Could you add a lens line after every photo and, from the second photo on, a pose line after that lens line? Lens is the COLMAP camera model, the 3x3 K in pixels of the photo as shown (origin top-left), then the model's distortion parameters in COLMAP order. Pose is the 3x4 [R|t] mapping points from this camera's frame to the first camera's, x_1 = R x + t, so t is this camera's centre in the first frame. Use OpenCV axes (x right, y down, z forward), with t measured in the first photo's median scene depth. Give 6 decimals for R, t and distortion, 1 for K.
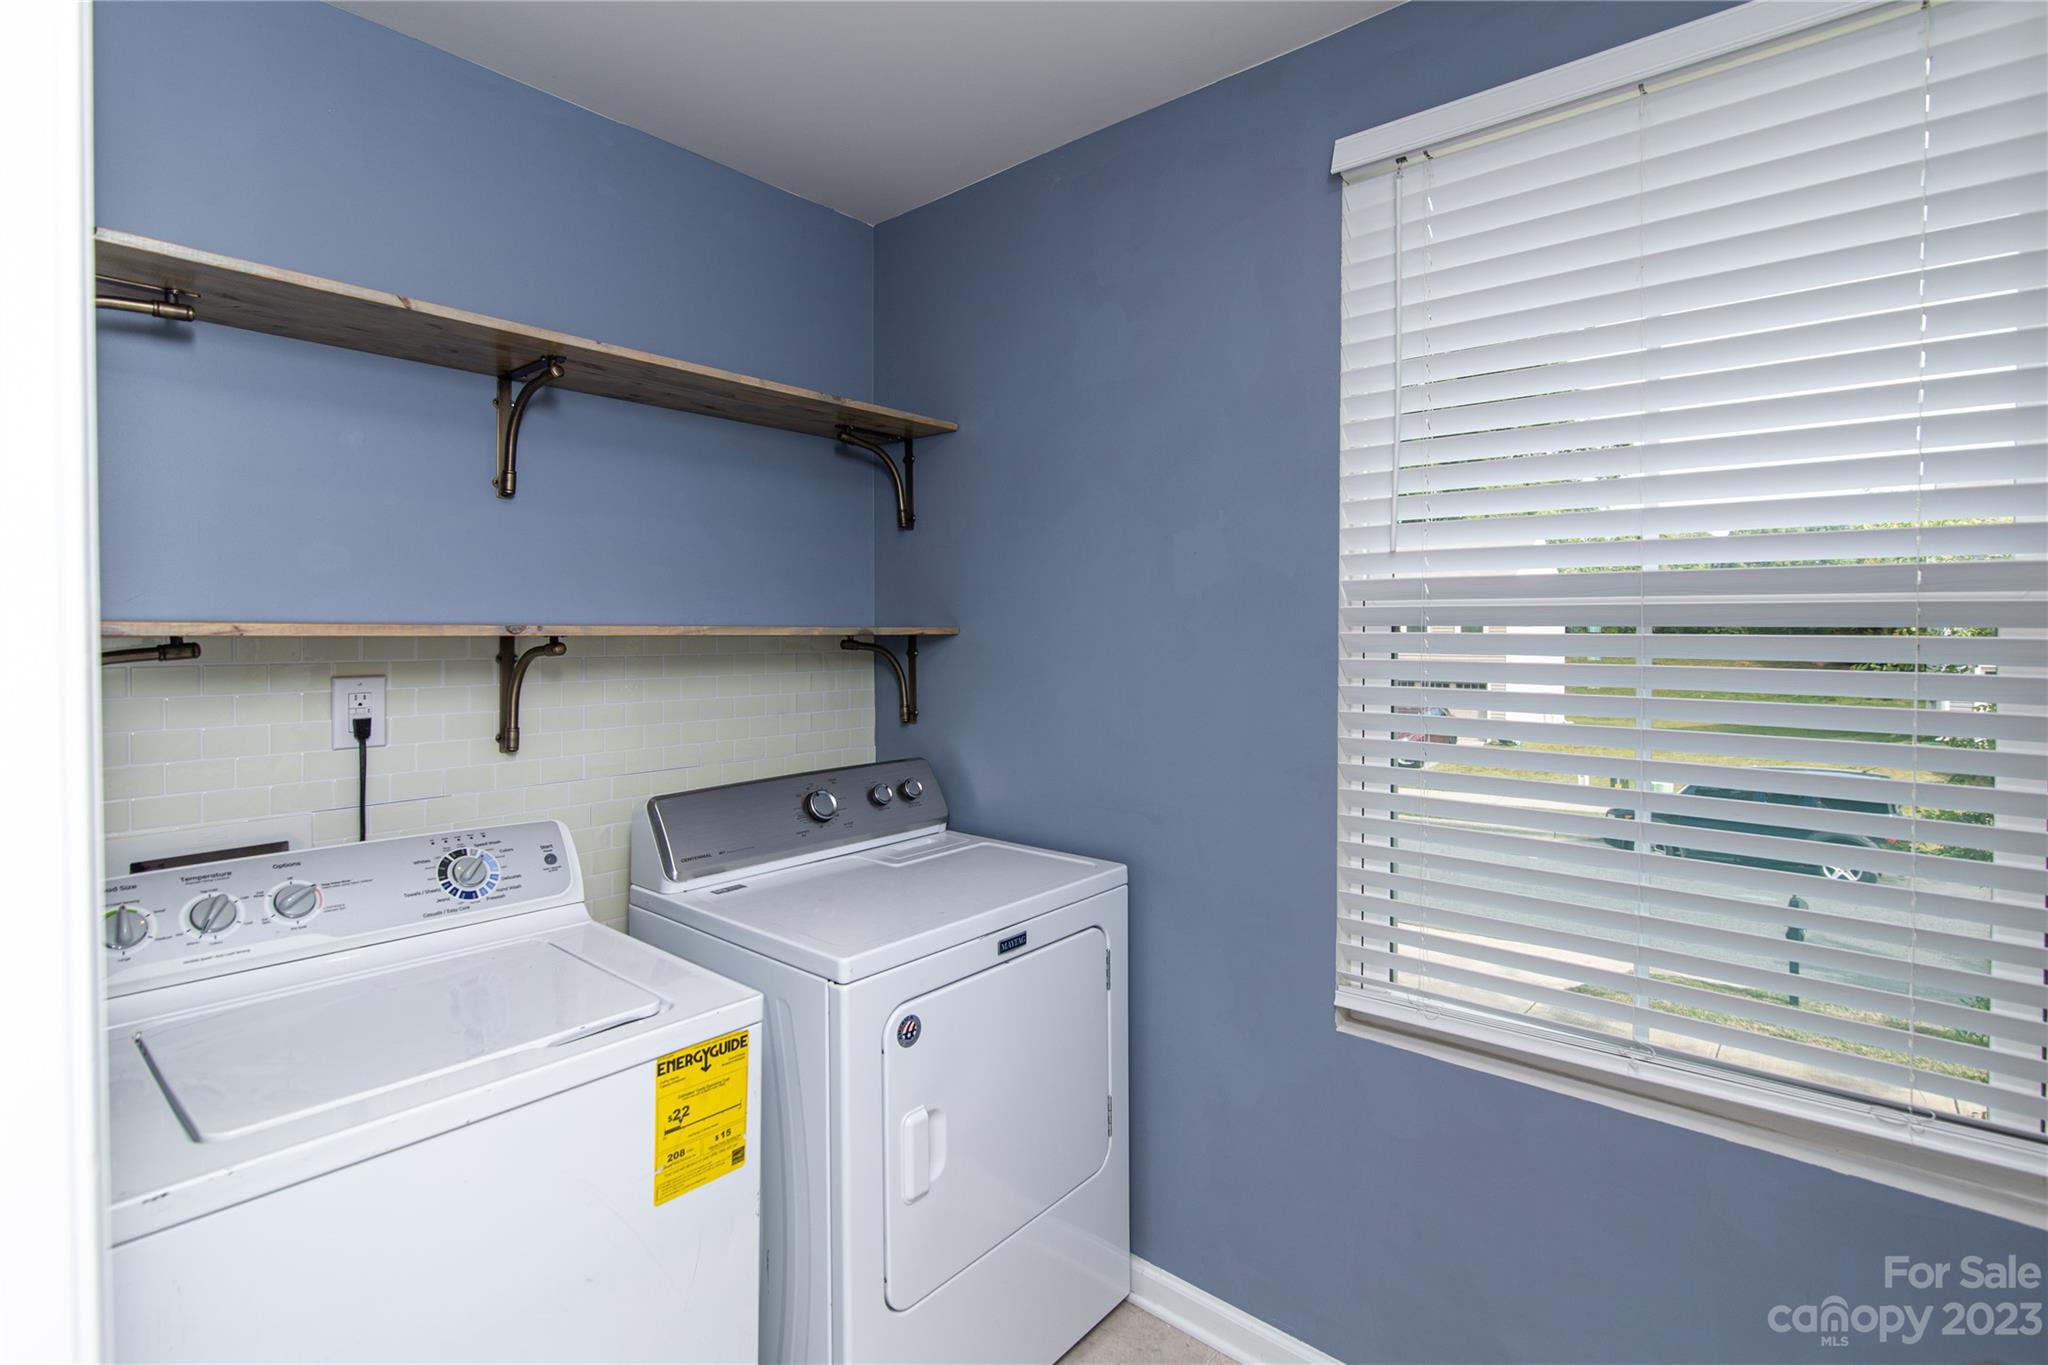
lens RADIAL K [[961.3, 0, 1050.0], [0, 961.3, 629.9], [0, 0, 1]] dist [-0.010147, -0.000170]
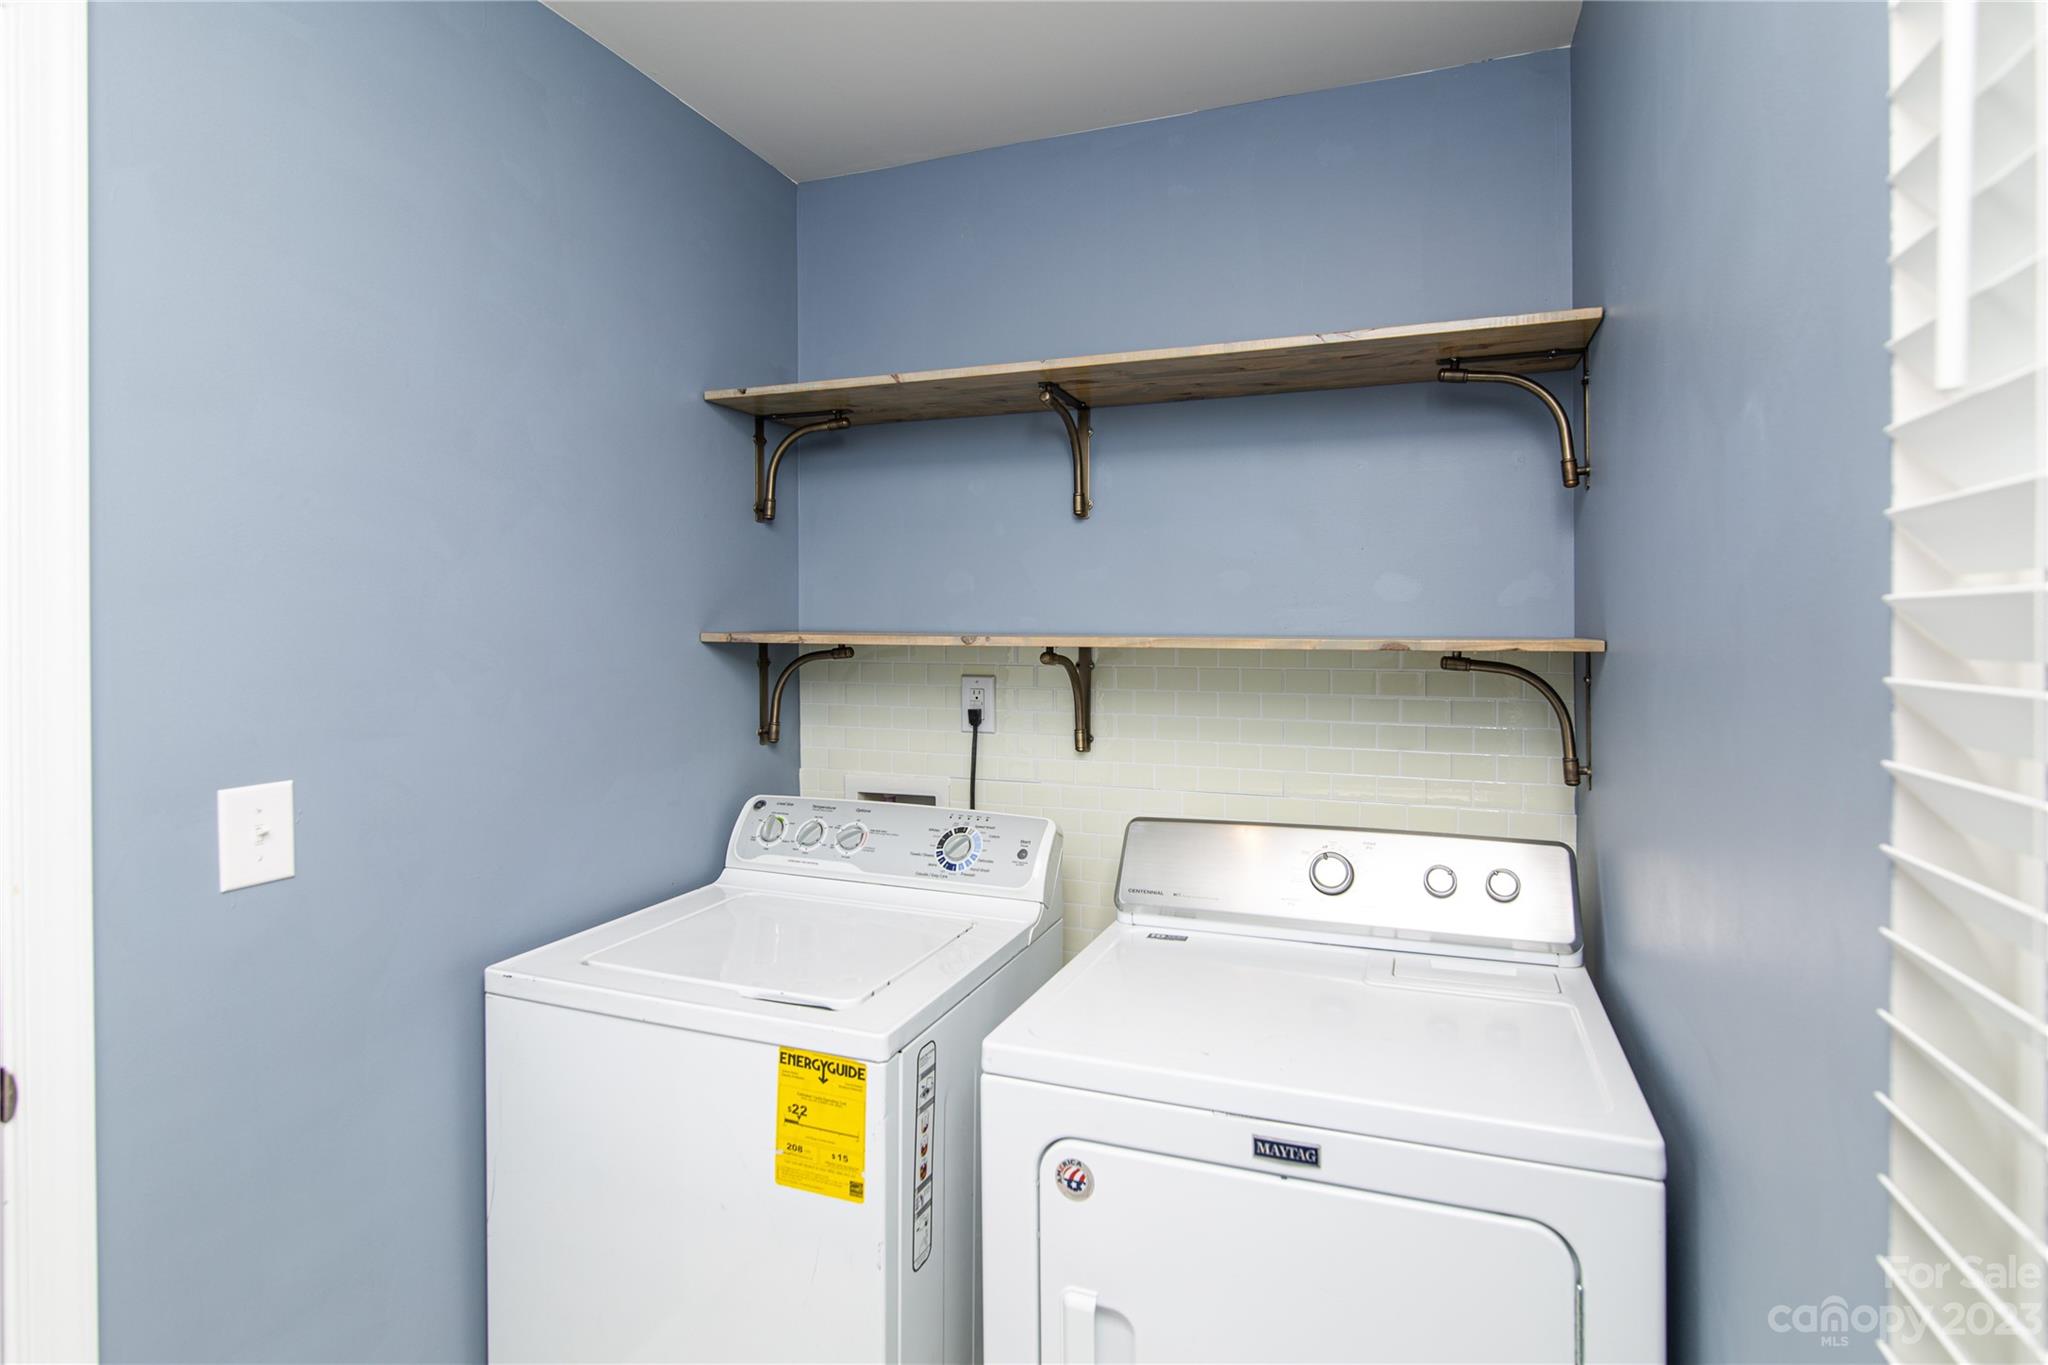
lens RADIAL K [[961.3, 0, 1050.0], [0, 961.3, 629.9], [0, 0, 1]] dist [-0.010147, -0.000170]
pose [[0.347063, -0.000934, -0.937841, 0.587875], [-0.002181, 0.999996, -0.001803, -0.011688], [0.937839, 0.002671, 0.347060, 0.770214]]
